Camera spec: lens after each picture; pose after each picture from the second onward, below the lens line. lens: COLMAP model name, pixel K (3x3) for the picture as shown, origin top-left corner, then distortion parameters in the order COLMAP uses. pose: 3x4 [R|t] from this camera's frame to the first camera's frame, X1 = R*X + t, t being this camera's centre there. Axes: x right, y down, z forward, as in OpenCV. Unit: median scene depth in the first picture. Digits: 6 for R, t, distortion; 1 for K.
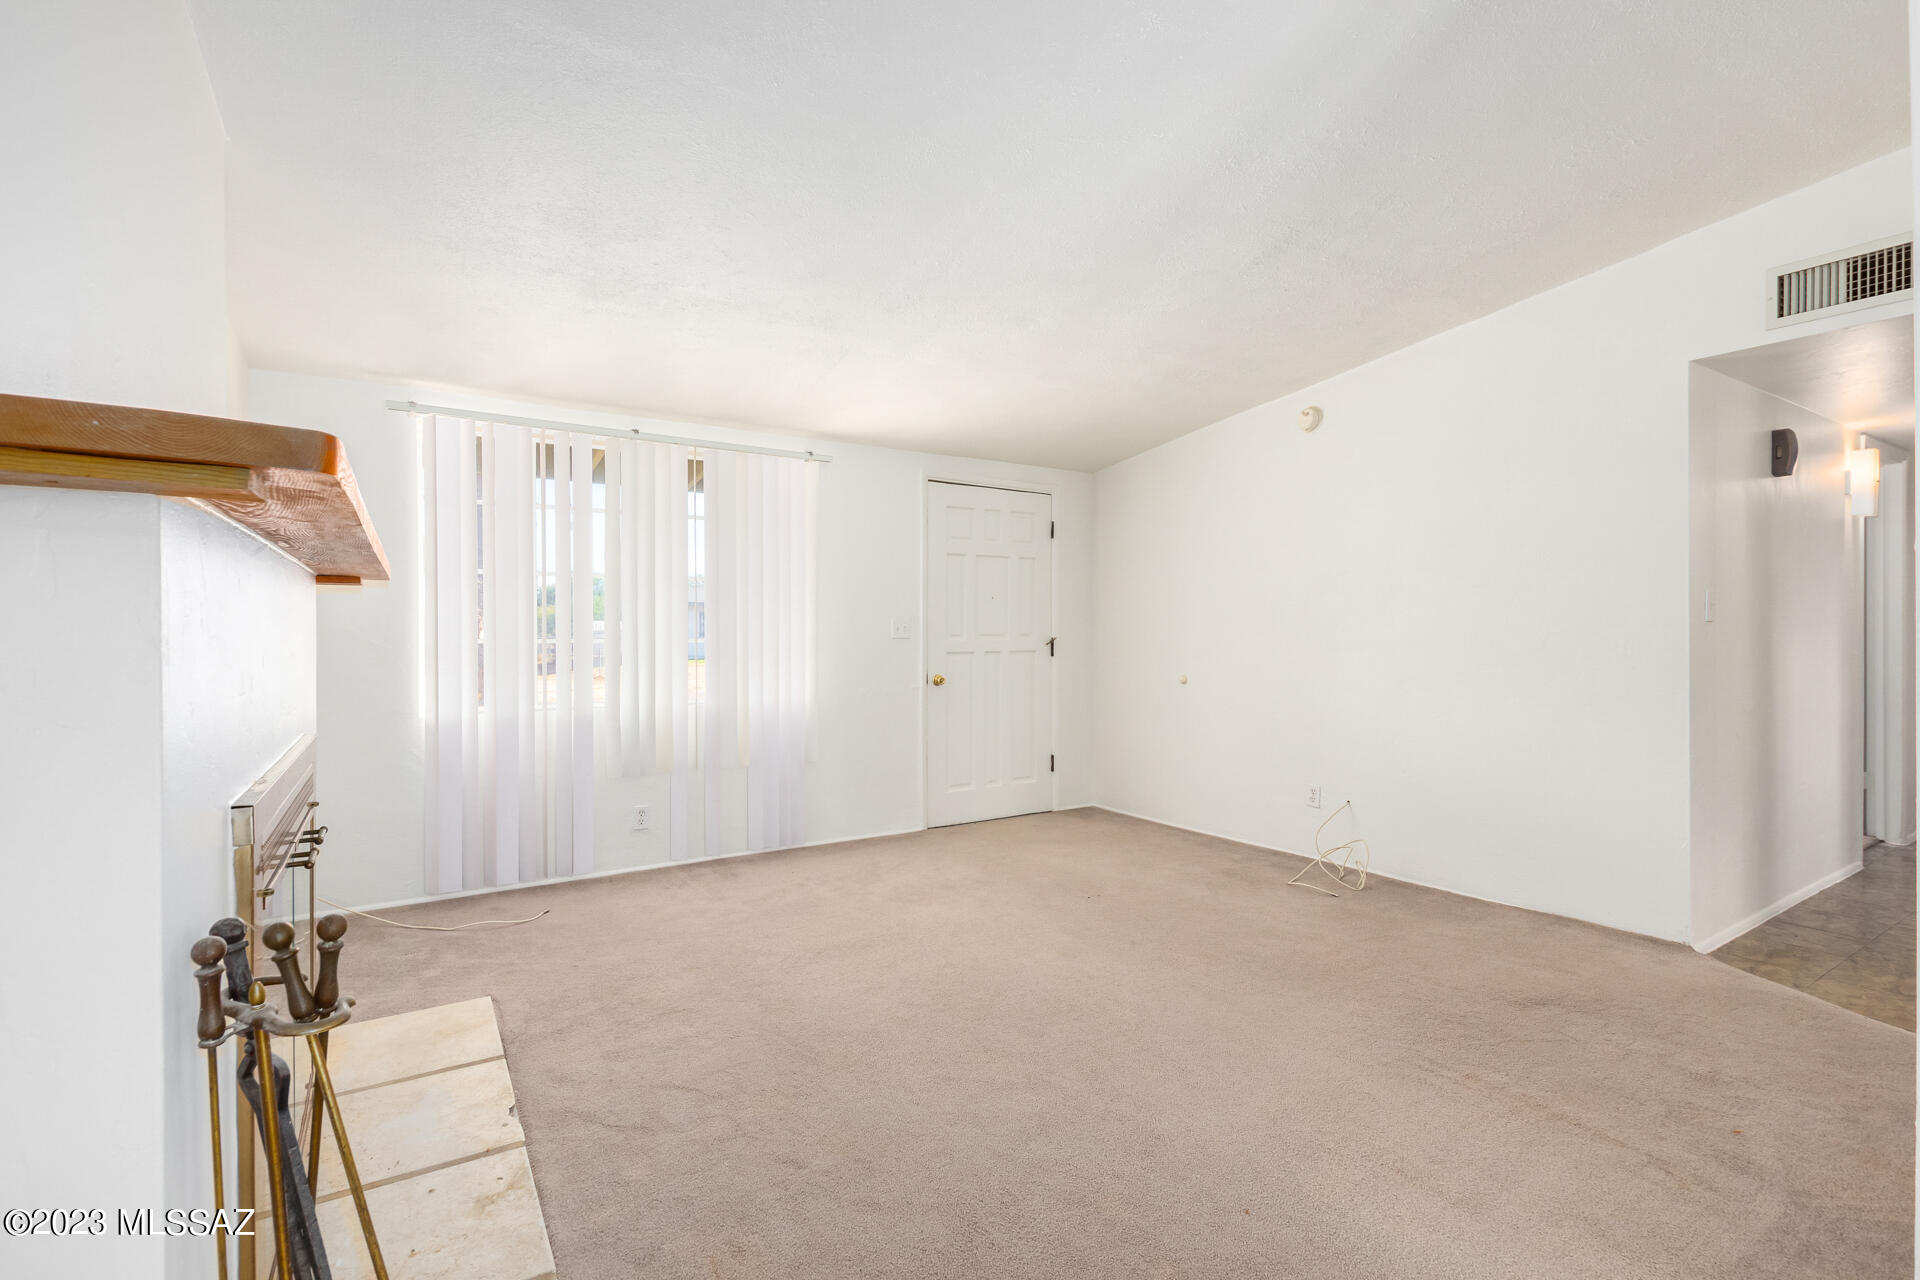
lens RADIAL K [[878.3, 0, 955.9], [0, 878.3, 635.4], [0, 0, 1]] dist [0.006196, 0.000000]
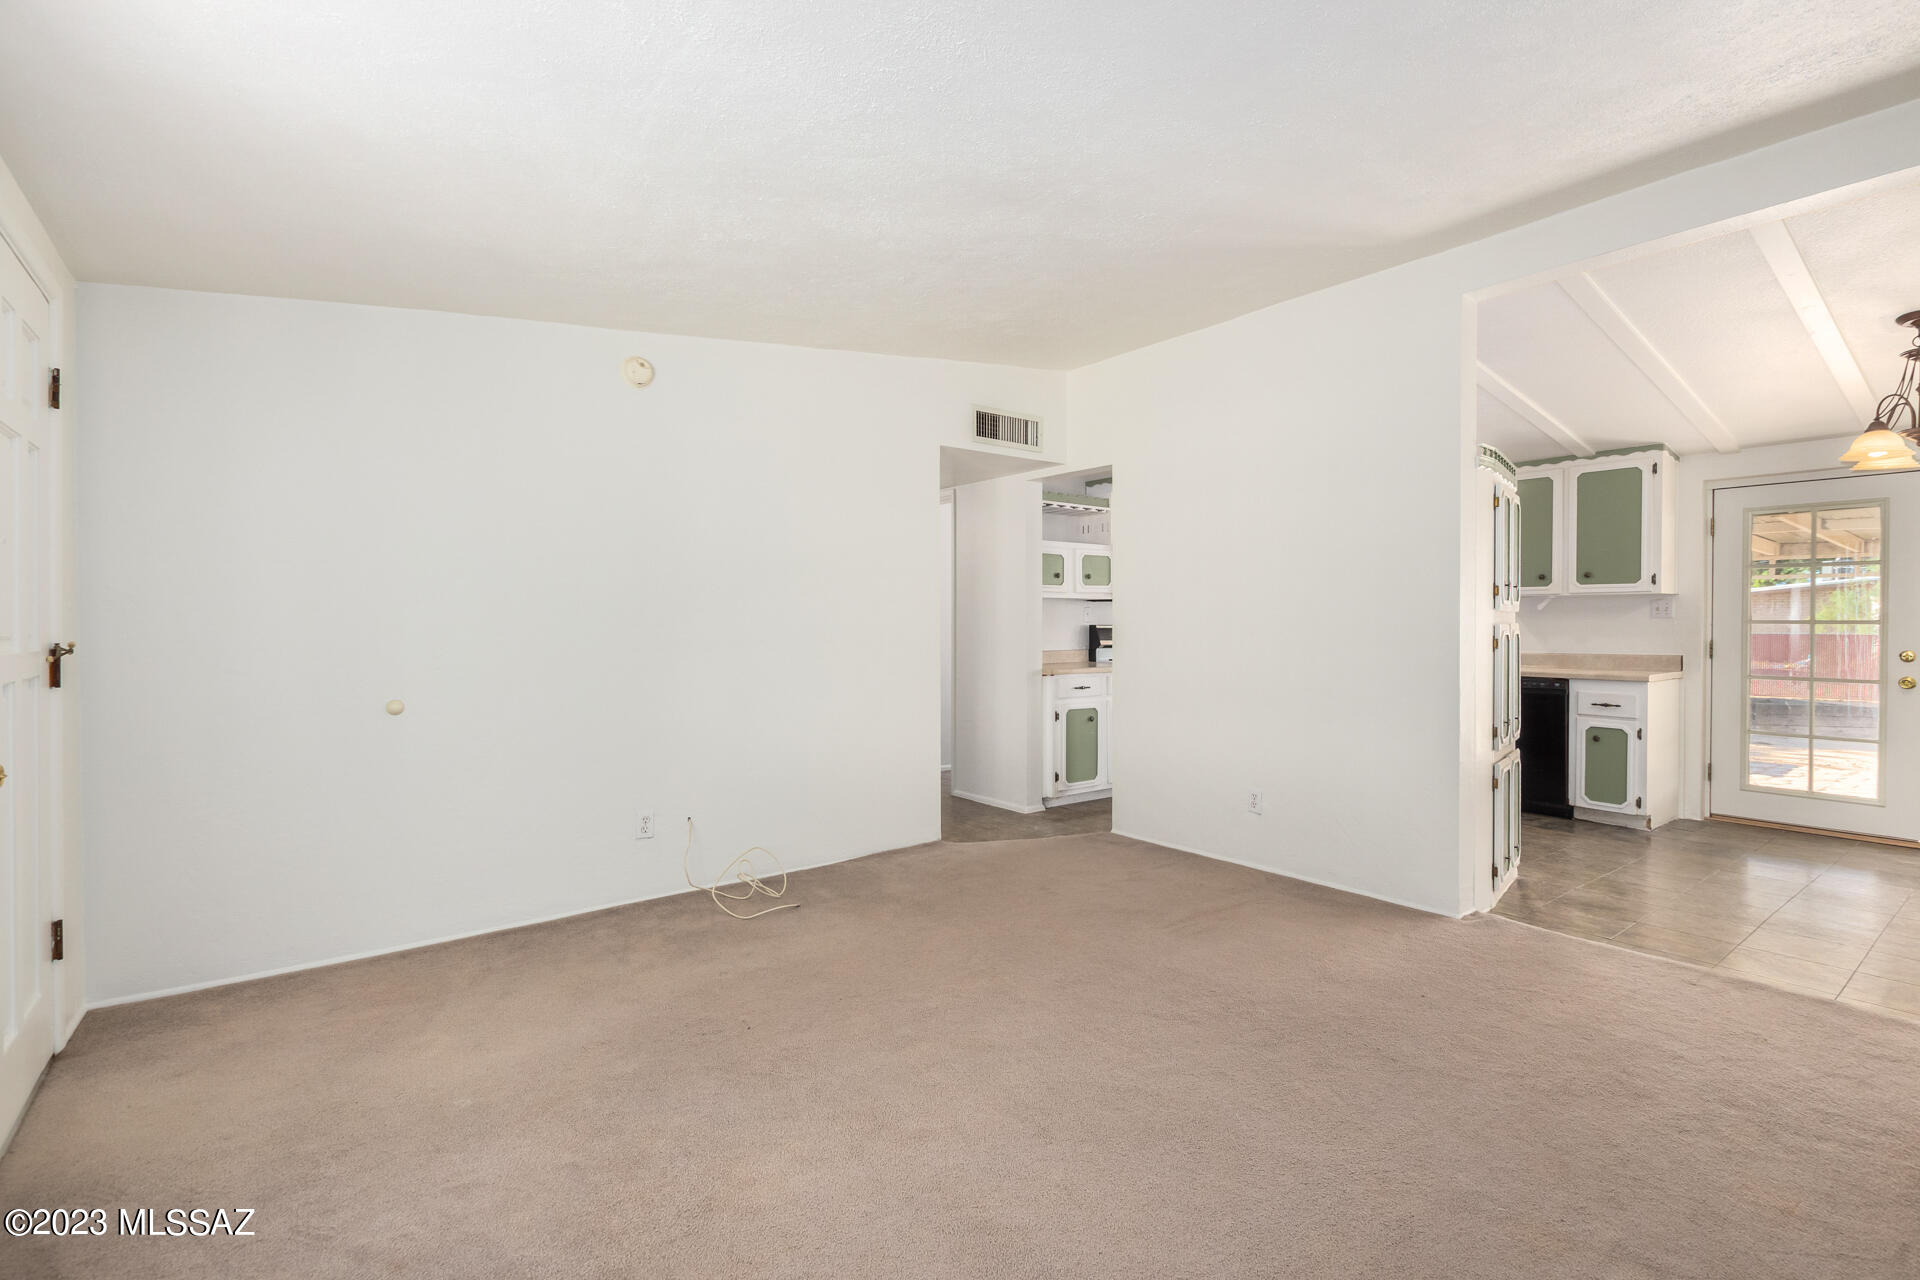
lens RADIAL K [[878.3, 0, 955.4], [0, 878.3, 632.5], [0, 0, 1]] dist [0.006196, 0.000000]
pose [[-0.073422, 0.002665, 0.997297, -0.477730], [0.014646, 0.999891, -0.001594, 0.004285], [-0.997193, 0.014489, -0.073453, 0.807493]]
